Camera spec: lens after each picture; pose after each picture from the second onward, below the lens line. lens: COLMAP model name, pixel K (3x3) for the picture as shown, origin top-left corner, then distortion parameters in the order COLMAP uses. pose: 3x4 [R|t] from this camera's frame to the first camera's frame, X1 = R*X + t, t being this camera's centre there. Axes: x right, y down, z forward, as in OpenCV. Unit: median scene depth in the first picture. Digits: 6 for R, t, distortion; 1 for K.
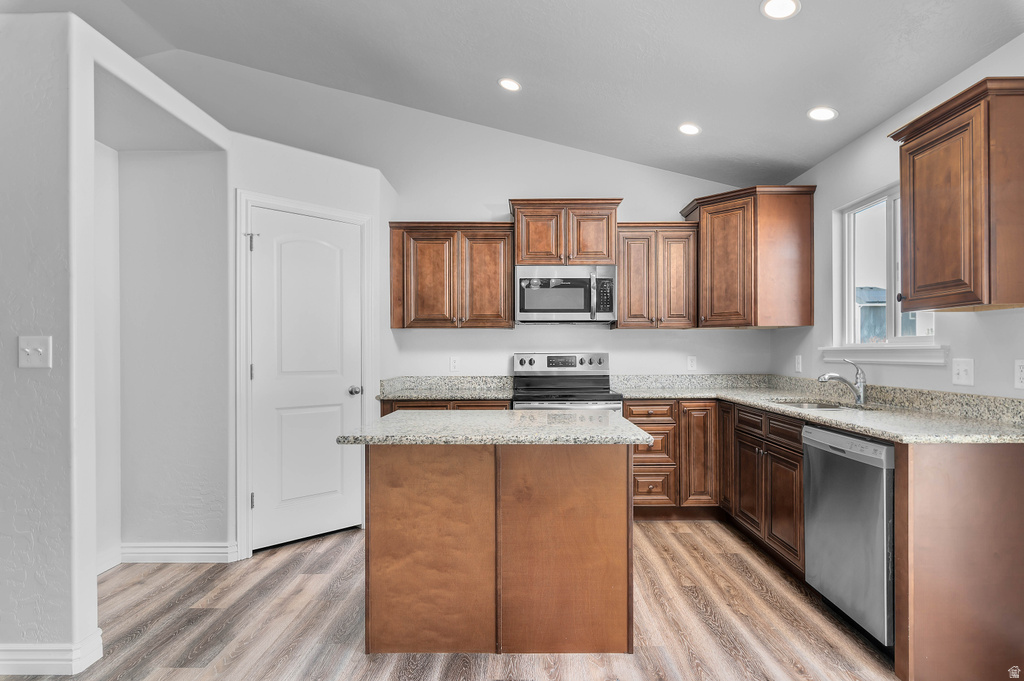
lens RADIAL K [[560.1, 0, 517.2], [0, 560.1, 351.6], [0, 0, 1]] dist [0.000670, 0.000201]
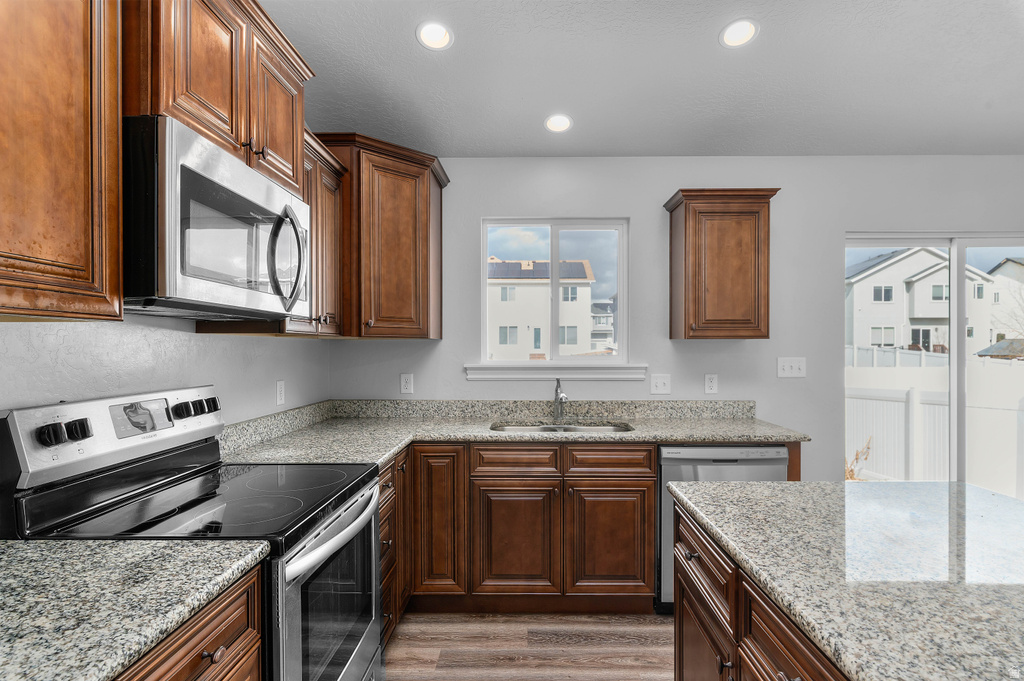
lens RADIAL K [[549.2, 0, 514.7], [0, 549.2, 349.9], [0, 0, 1]] dist [0.001764, 0.000172]
pose [[0.002166, -0.001902, 0.999996, -0.326404], [0.001294, 0.999997, 0.001899, -0.030931], [-0.999997, 0.001290, 0.002168, 0.881875]]
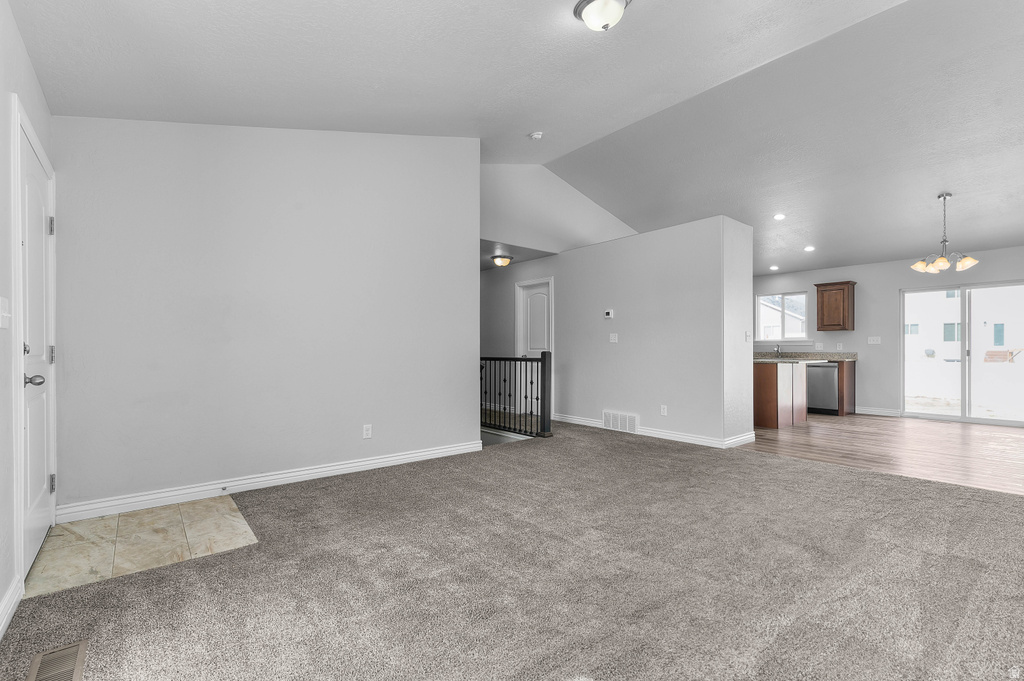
lens RADIAL K [[459.5, 0, 515.8], [0, 459.5, 347.0], [0, 0, 1]] dist [-0.000730, -0.000238]
pose [[0.764114, 0.005664, 0.645056, -1.881520], [-0.003397, 0.999983, -0.004756, 0.040104], [-0.645072, 0.001443, 0.764120, -0.047894]]
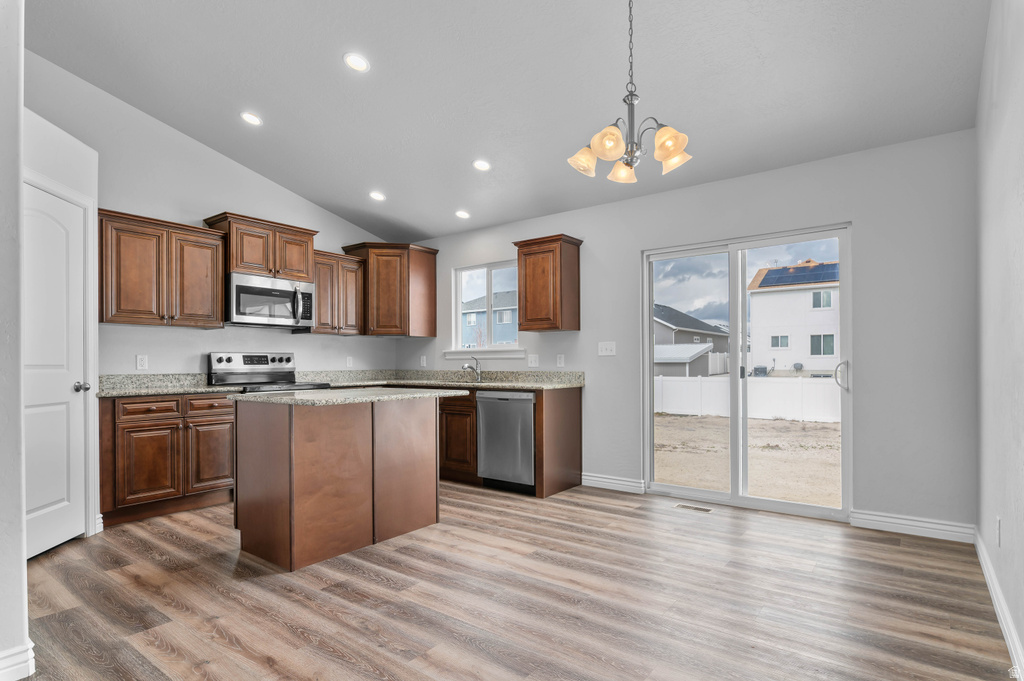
lens RADIAL K [[540.0, 0, 514.0], [0, 540.0, 362.7], [0, 0, 1]] dist [-0.001856, -0.000225]
pose [[0.598545, 0.002630, 0.801085, -0.572200], [0.001168, 0.999991, -0.004155, 0.033687], [-0.801089, 0.003423, 0.598536, -0.100930]]
